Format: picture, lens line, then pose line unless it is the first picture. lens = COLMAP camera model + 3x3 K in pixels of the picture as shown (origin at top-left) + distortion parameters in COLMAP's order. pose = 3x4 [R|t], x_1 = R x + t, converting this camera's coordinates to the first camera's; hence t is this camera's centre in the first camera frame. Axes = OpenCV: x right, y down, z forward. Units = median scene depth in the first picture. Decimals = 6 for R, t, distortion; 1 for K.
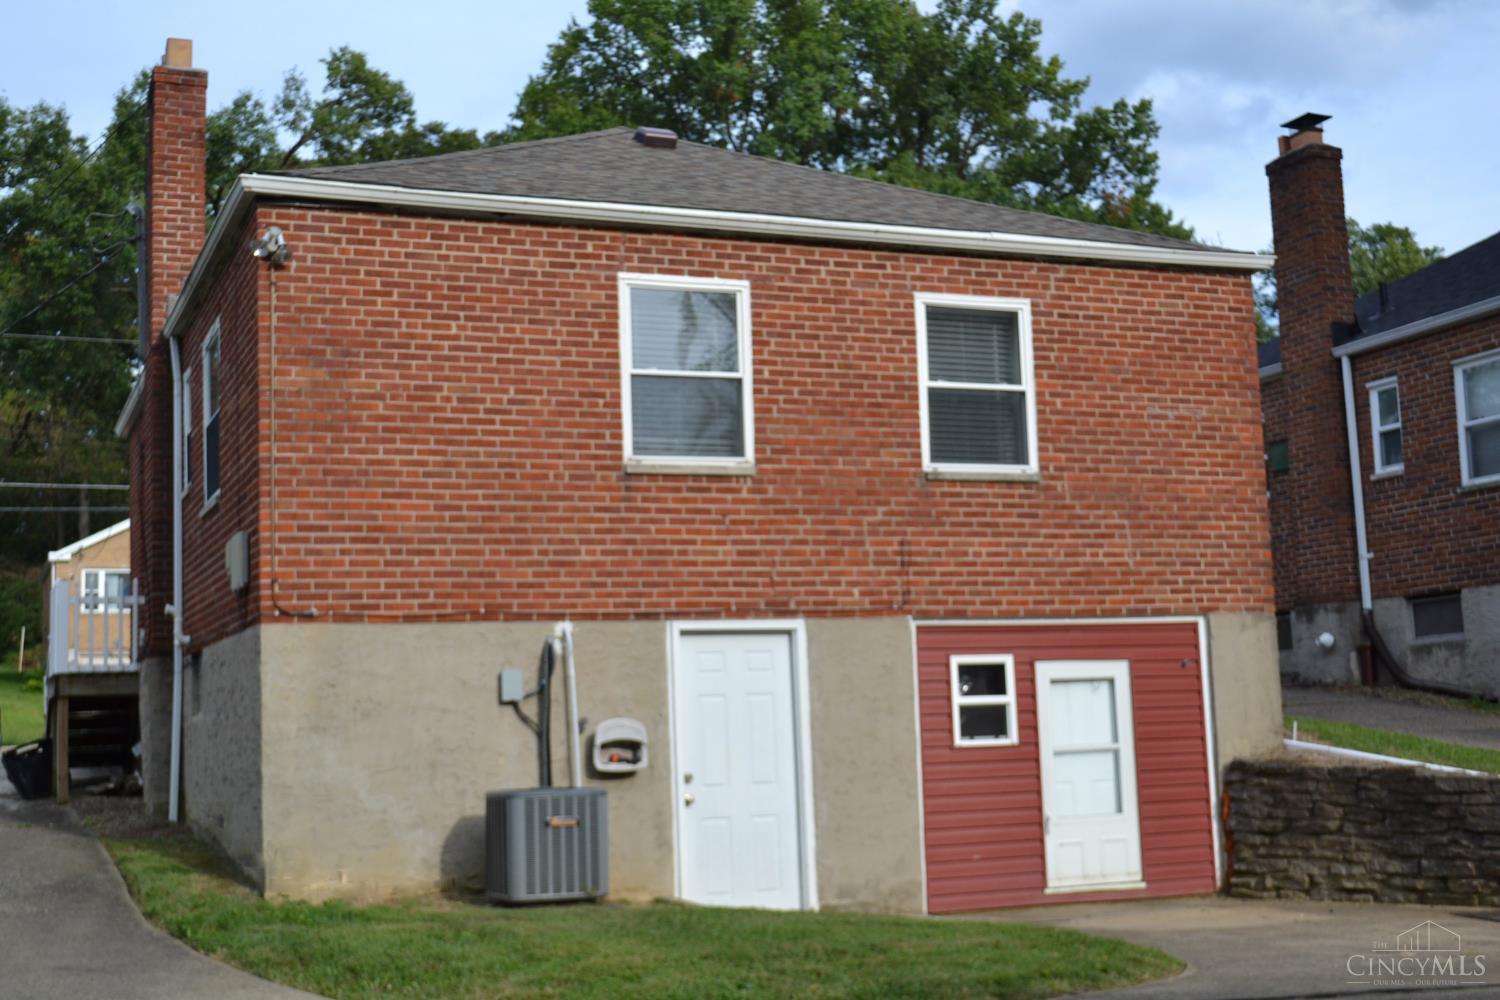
lens RADIAL K [[1860.8, 0, 749.2], [0, 1860.8, 500.5], [0, 0, 1]] dist [-0.032468, 0.000000]
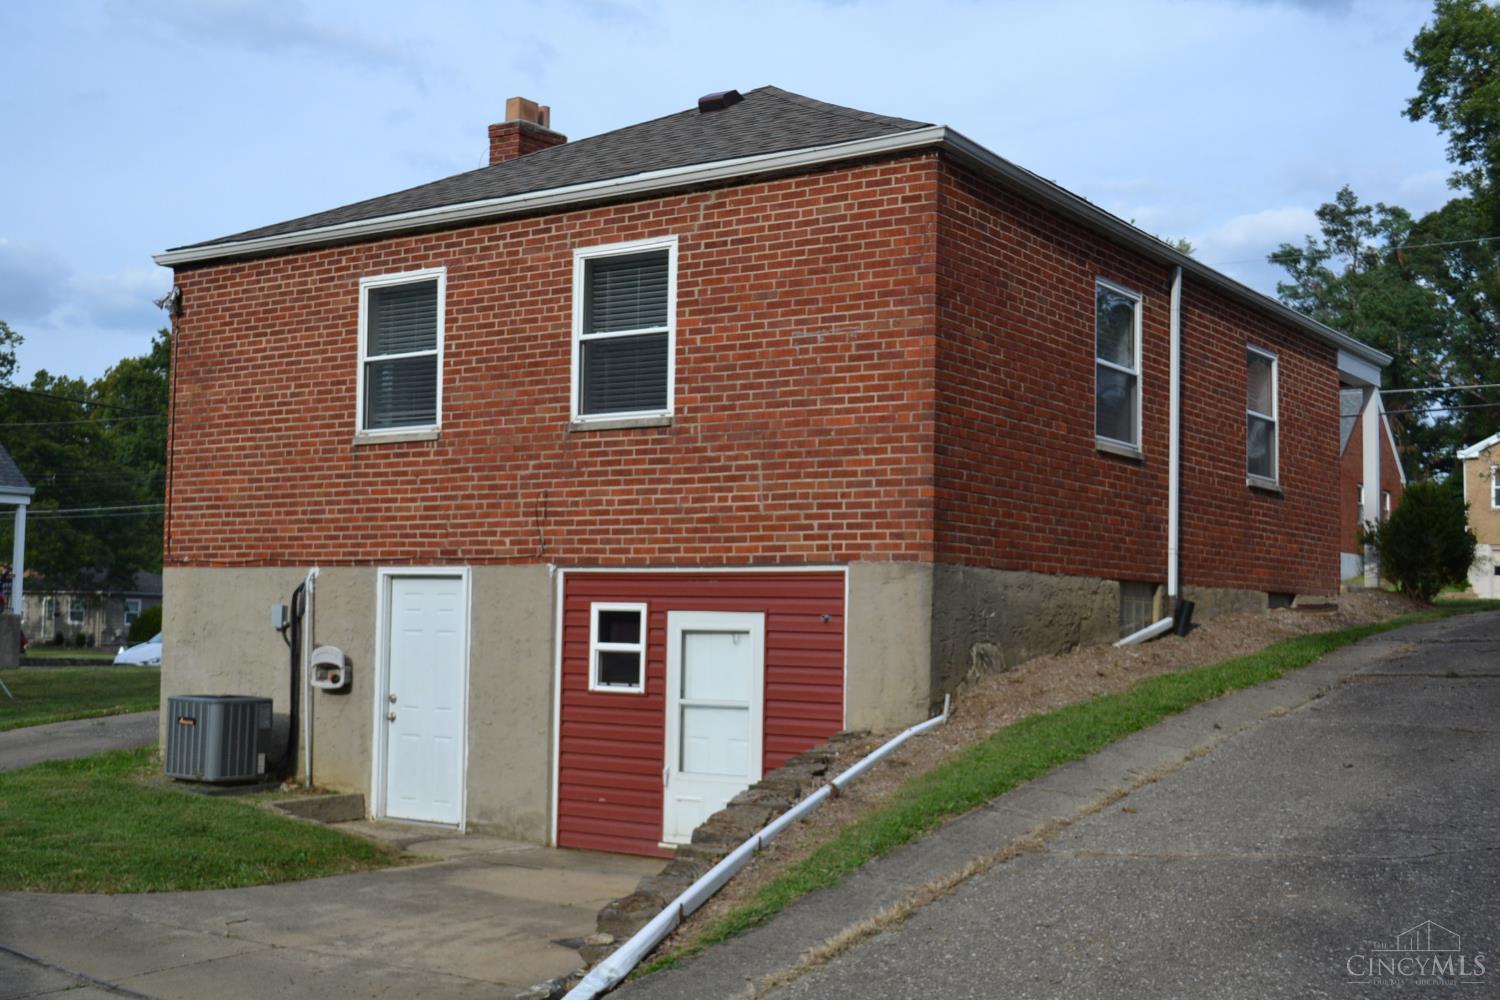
lens RADIAL K [[1816.8, 0, 748.9], [0, 1816.8, 498.6], [0, 0, 1]] dist [-0.032113, 0.000000]
pose [[0.537816, -0.014089, -0.842945, 0.998903], [0.067847, 0.997341, 0.026618, 0.005614], [0.840328, -0.071507, 0.537341, 0.538079]]
